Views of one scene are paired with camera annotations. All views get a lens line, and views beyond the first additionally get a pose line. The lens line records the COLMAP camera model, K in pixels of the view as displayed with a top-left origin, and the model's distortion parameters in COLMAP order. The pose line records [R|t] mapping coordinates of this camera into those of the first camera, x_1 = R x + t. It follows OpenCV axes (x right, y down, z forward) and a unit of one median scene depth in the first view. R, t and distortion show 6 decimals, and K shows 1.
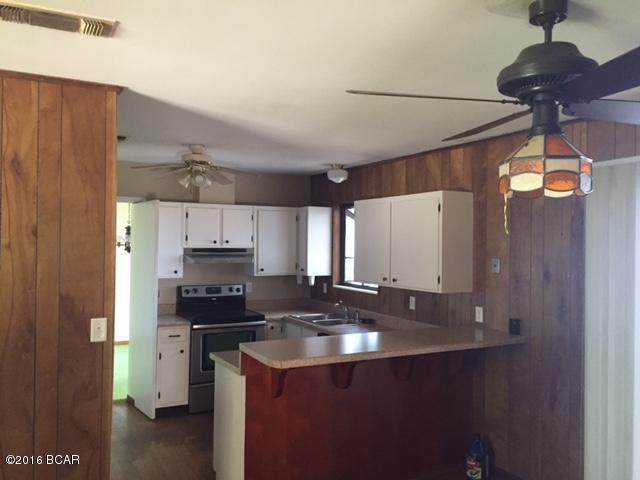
lens RADIAL K [[556.5, 0, 318.5], [0, 556.5, 239.3], [0, 0, 1]] dist [0.064121, -0.060152]
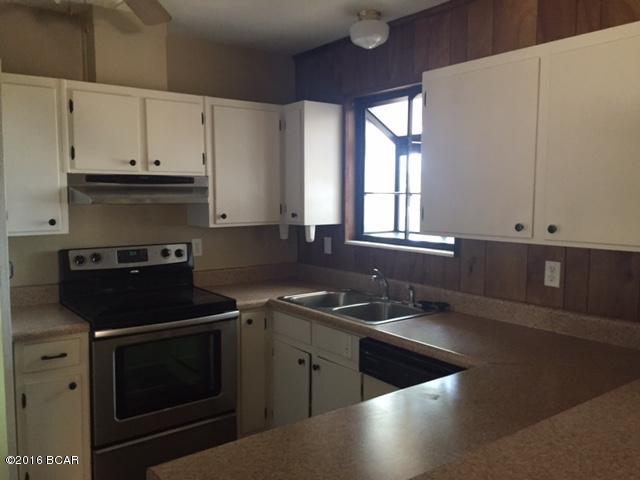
lens RADIAL K [[556.5, 0, 321.7], [0, 556.5, 239.9], [0, 0, 1]] dist [0.064121, -0.060152]
pose [[0.987391, -0.024841, 0.156338, -0.095965], [0.010722, 0.995837, 0.090514, 0.030724], [-0.157936, -0.087696, 0.983547, 0.457356]]
